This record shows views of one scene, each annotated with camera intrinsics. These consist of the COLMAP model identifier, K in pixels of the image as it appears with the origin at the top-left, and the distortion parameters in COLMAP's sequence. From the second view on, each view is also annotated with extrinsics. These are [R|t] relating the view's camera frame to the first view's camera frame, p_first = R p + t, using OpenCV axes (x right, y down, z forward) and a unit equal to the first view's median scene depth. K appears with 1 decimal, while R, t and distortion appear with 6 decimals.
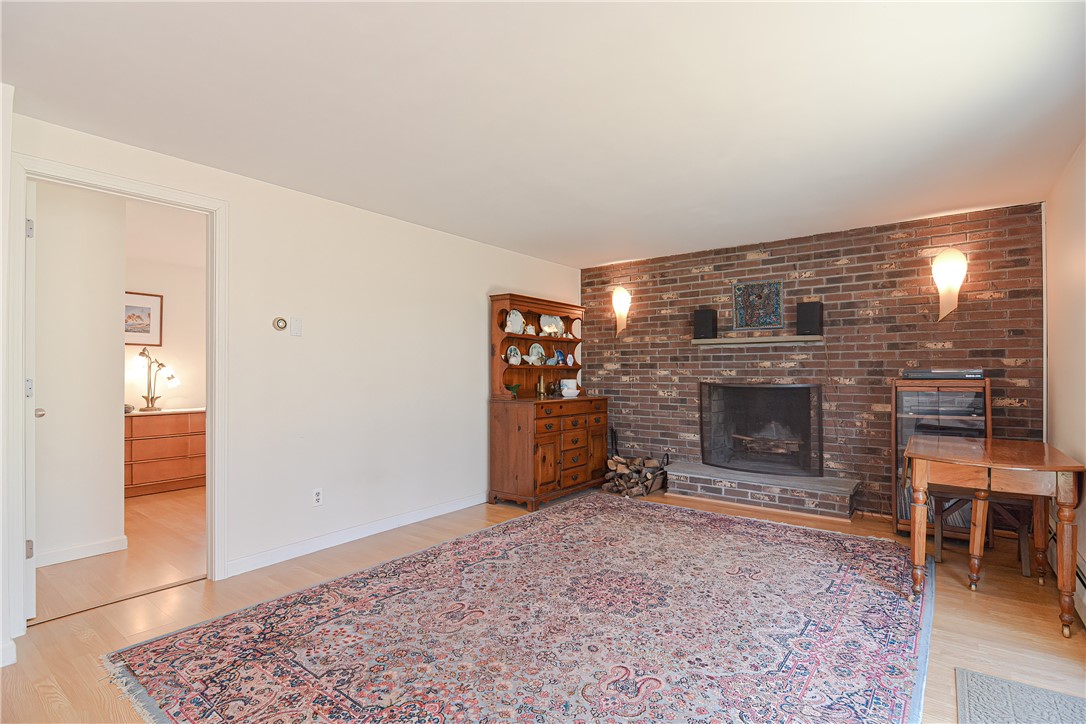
lens RADIAL K [[522.5, 0, 539.8], [0, 522.5, 372.9], [0, 0, 1]] dist [0.003344, -0.000751]
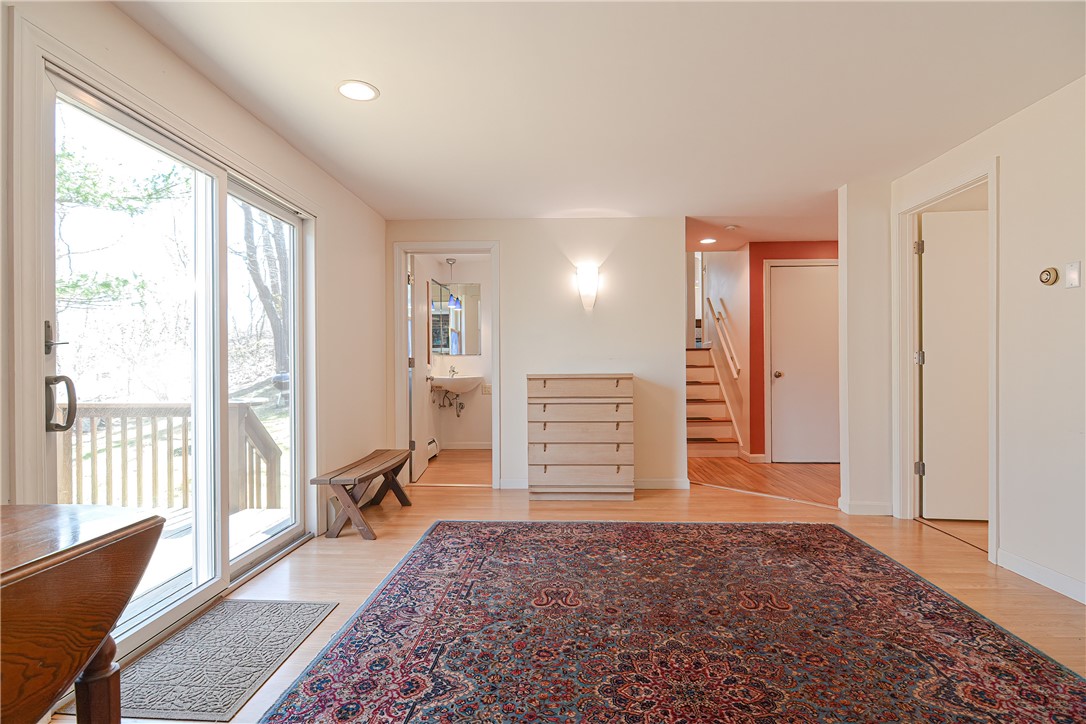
lens RADIAL K [[532.7, 0, 553.7], [0, 532.7, 362.0], [0, 0, 1]] dist [0.001431, -0.000128]
pose [[-0.806172, 0.004800, -0.591661, 0.402666], [0.007251, 0.999972, -0.001768, 0.019761], [0.591636, -0.005715, -0.806185, 0.884657]]
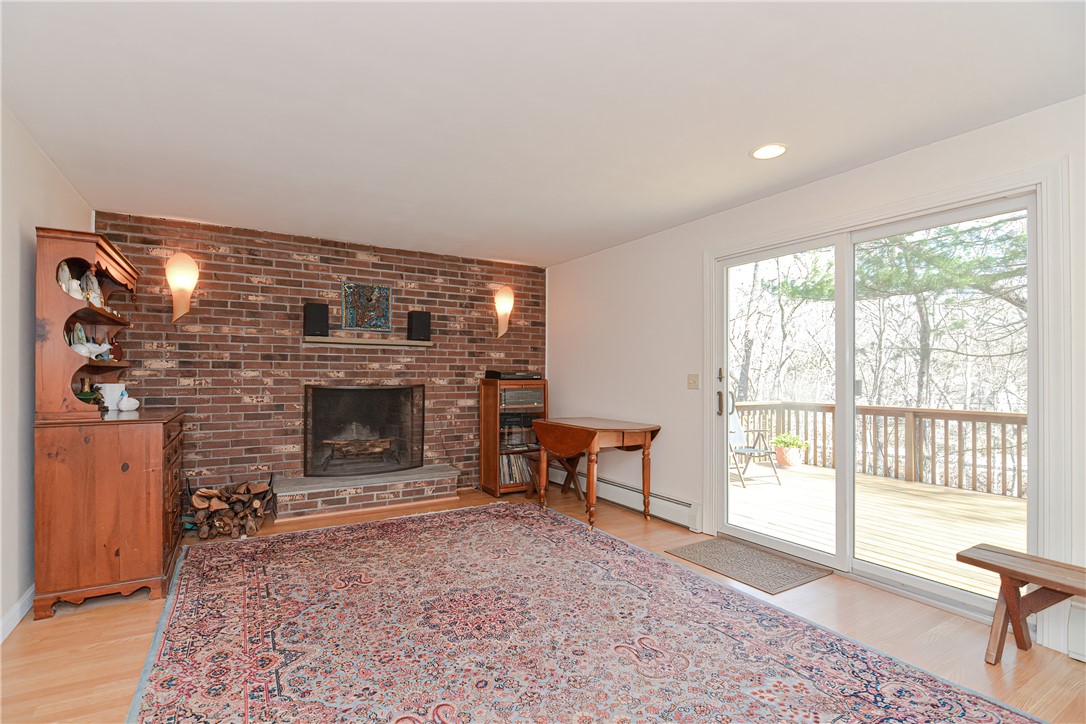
lens RADIAL K [[522.5, 0, 539.8], [0, 522.5, 372.9], [0, 0, 1]] dist [0.003344, -0.000751]
pose [[0.364076, 0.005841, 0.931351, -0.423543], [-0.003520, 0.999982, -0.004896, 0.000802], [-0.931362, -0.001496, 0.364090, 0.352385]]
